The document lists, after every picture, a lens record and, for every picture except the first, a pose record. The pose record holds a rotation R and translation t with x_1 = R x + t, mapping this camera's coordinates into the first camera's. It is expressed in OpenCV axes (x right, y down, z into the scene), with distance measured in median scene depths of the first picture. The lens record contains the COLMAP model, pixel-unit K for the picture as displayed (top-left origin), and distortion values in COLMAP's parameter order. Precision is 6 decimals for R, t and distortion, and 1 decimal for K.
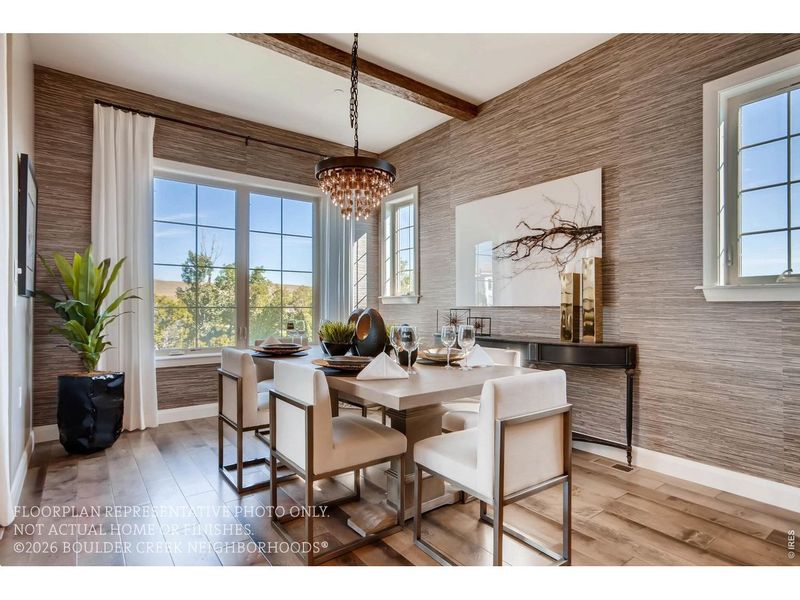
lens RADIAL K [[433.4, 0, 403.7], [0, 433.4, 302.6], [0, 0, 1]] dist [-0.004458, 0.016781]
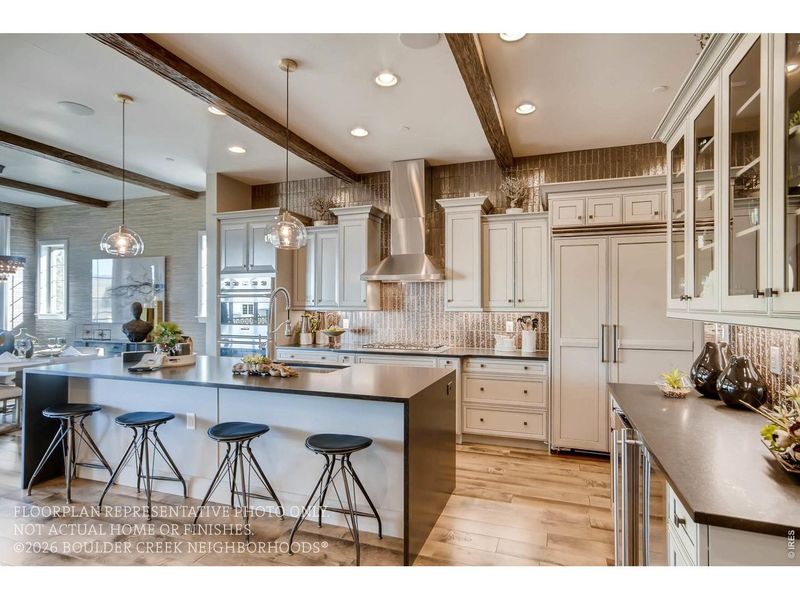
lens RADIAL K [[433.4, 0, 403.7], [0, 433.4, 302.6], [0, 0, 1]] dist [-0.004458, 0.016781]
pose [[0.838674, 0.004383, 0.544615, 0.250101], [-0.008428, 0.999952, 0.004930, -0.096484], [-0.544568, -0.008724, 0.838671, -1.161688]]
